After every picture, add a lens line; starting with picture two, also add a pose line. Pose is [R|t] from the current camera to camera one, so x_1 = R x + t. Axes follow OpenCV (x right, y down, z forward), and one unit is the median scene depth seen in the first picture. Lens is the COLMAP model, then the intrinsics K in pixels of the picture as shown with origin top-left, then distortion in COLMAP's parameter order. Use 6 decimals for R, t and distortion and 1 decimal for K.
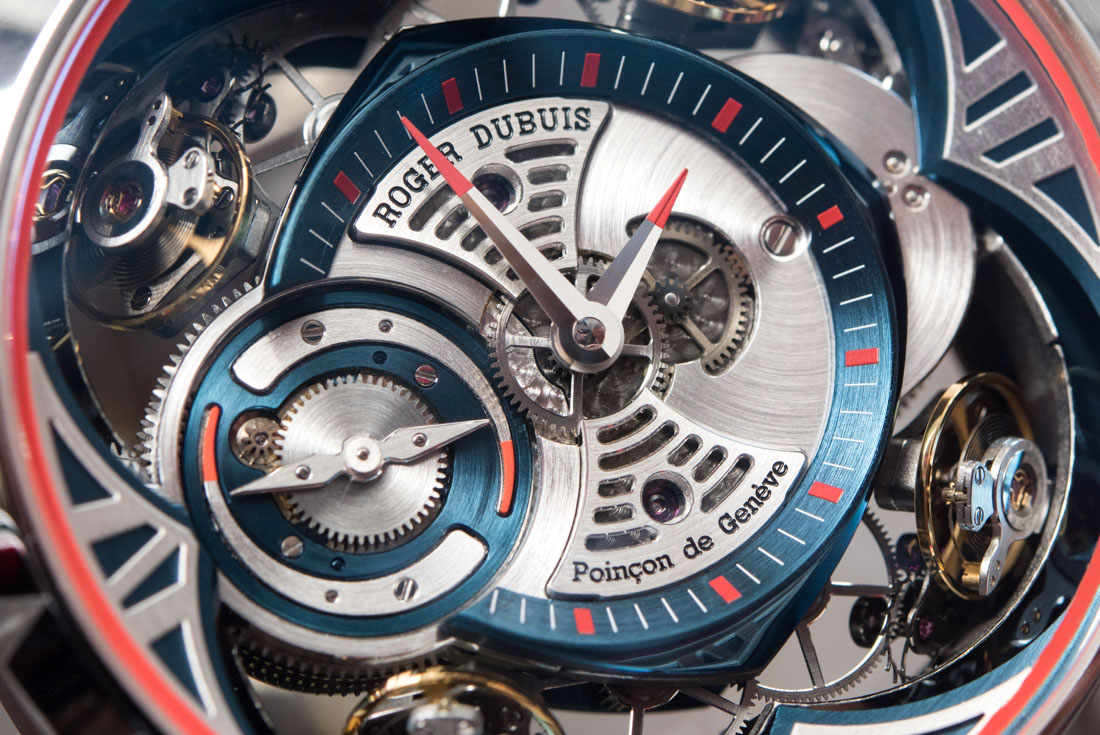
lens RADIAL K [[3627.9, 0, 552.4], [0, 3627.9, 369.3], [0, 0, 1]] dist [-0.125906, 0.000000]
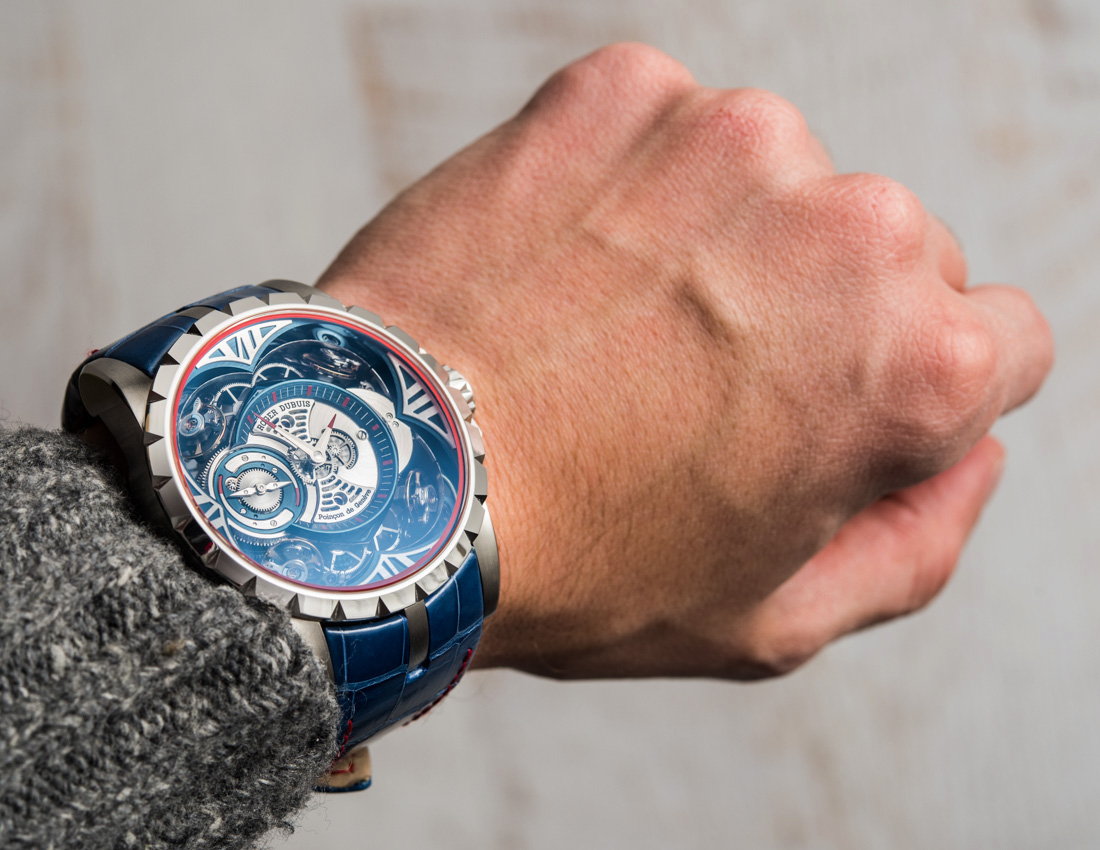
lens RADIAL K [[2647.3, 0, 550.7], [0, 2647.3, 423.3], [0, 0, 1]] dist [0.072626, 0.000000]
pose [[0.960519, -0.026422, 0.276959, -0.512155], [0.086340, 0.974639, -0.206454, 0.539383], [-0.264480, 0.222216, 0.938440, -1.628016]]
